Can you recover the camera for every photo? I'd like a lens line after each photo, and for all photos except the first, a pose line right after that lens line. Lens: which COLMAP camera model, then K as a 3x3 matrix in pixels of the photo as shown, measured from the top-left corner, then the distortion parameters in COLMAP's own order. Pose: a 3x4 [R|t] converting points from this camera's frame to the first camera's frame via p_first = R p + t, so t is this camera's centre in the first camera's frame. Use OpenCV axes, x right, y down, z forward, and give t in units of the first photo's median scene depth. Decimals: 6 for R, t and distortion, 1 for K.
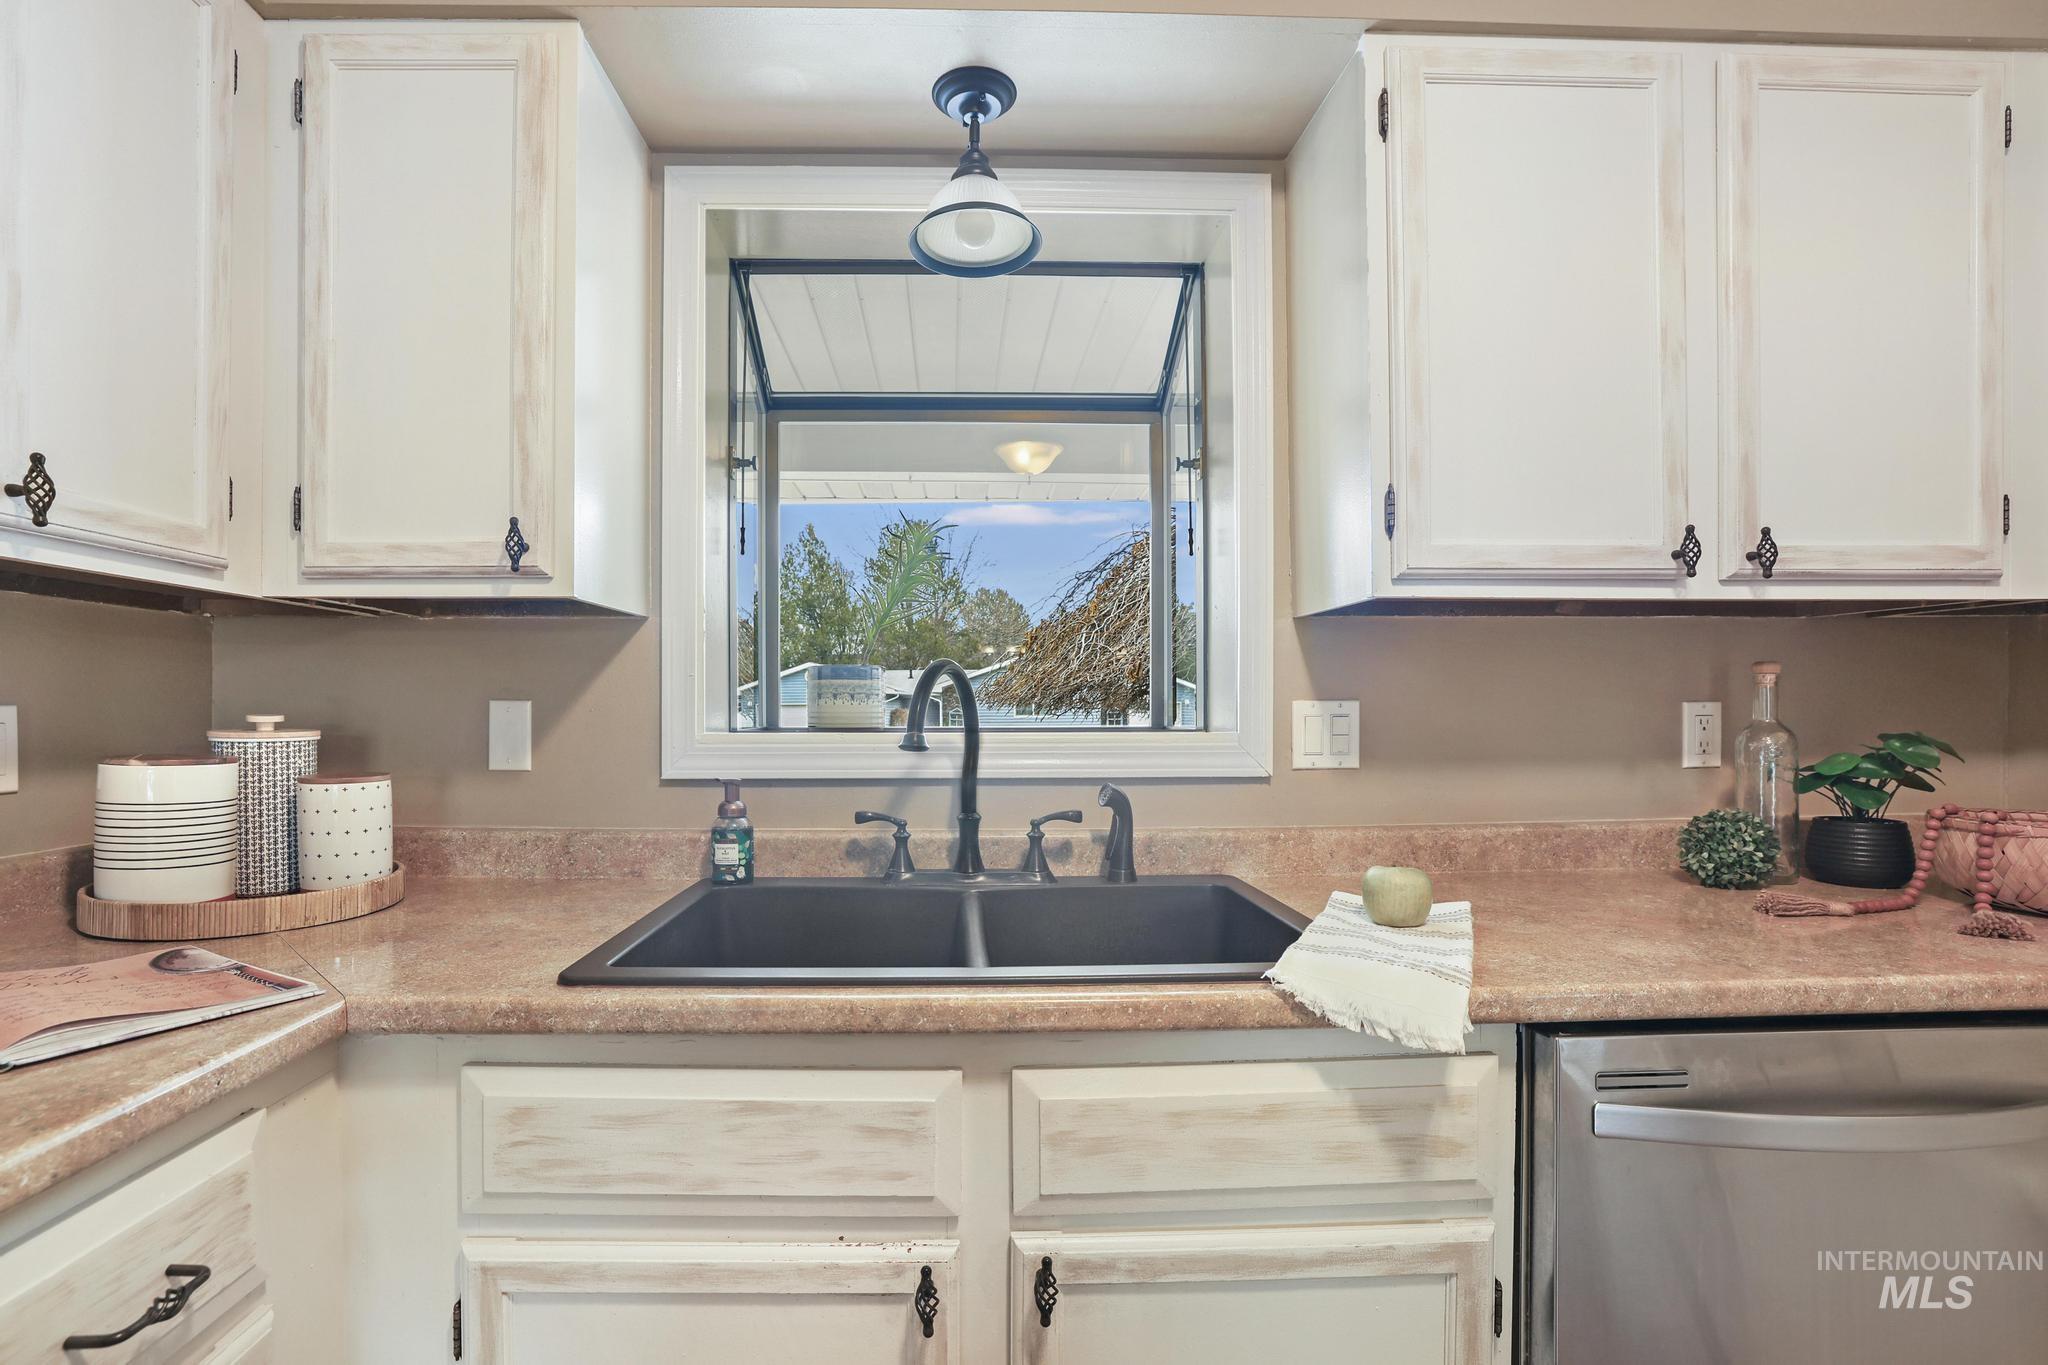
lens RADIAL K [[1013.3, 0, 1004.0], [0, 1013.3, 722.4], [0, 0, 1]] dist [-0.032461, 0.001058]
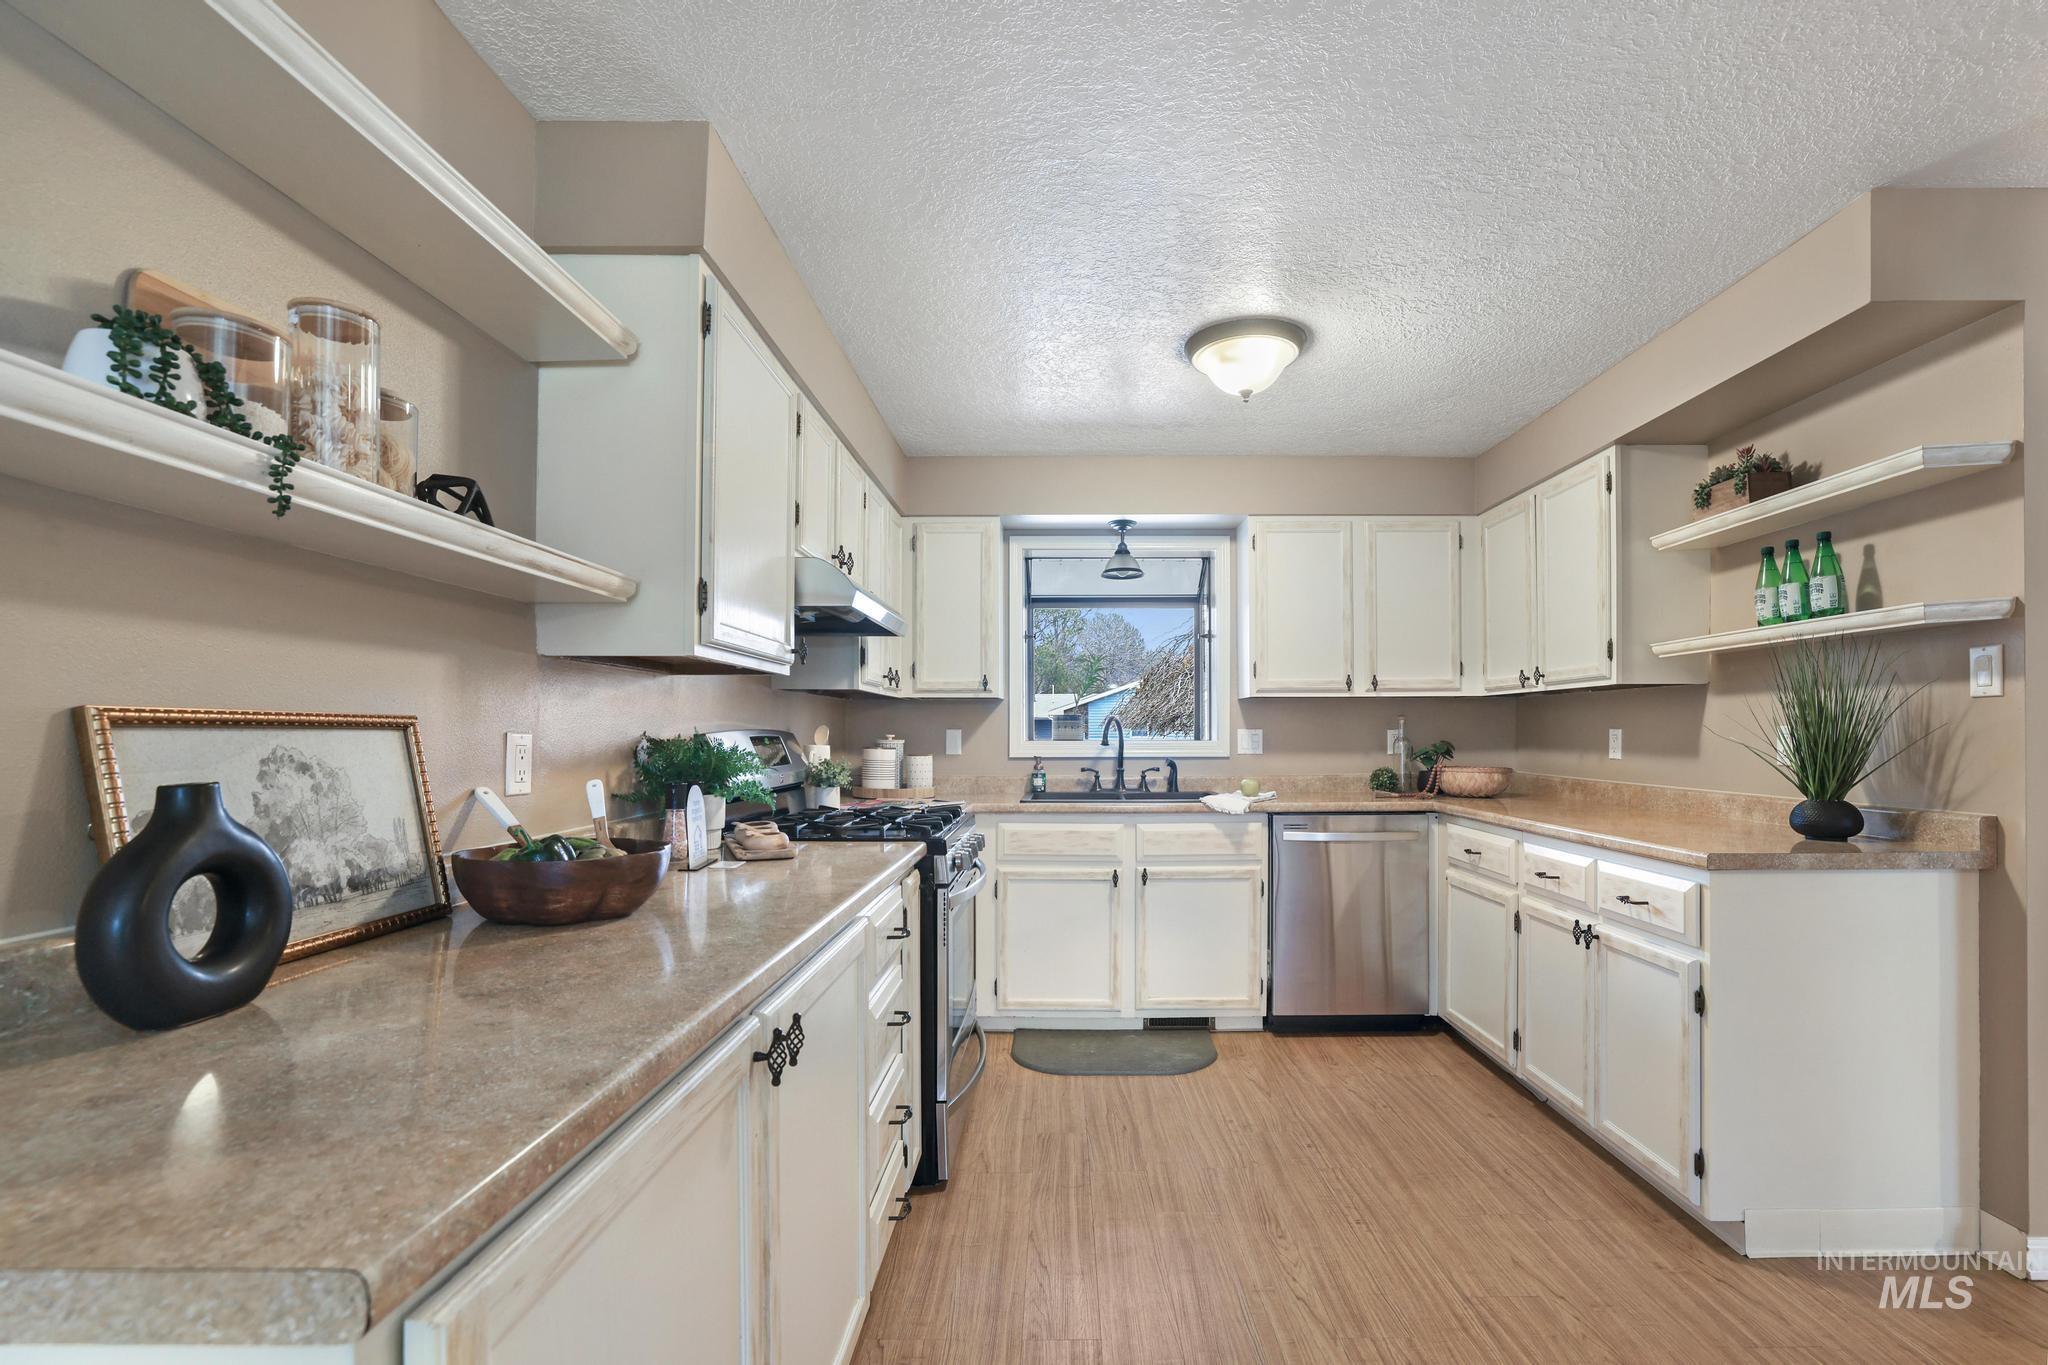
lens RADIAL K [[899.3, 0, 1093.9], [0, 899.3, 735.2], [0, 0, 1]] dist [-0.027330, 0.003211]
pose [[0.999498, -0.000180, -0.031681, -0.032046], [-0.000055, 0.999973, -0.007405, 0.015466], [0.031681, 0.007403, 0.999471, -1.785318]]
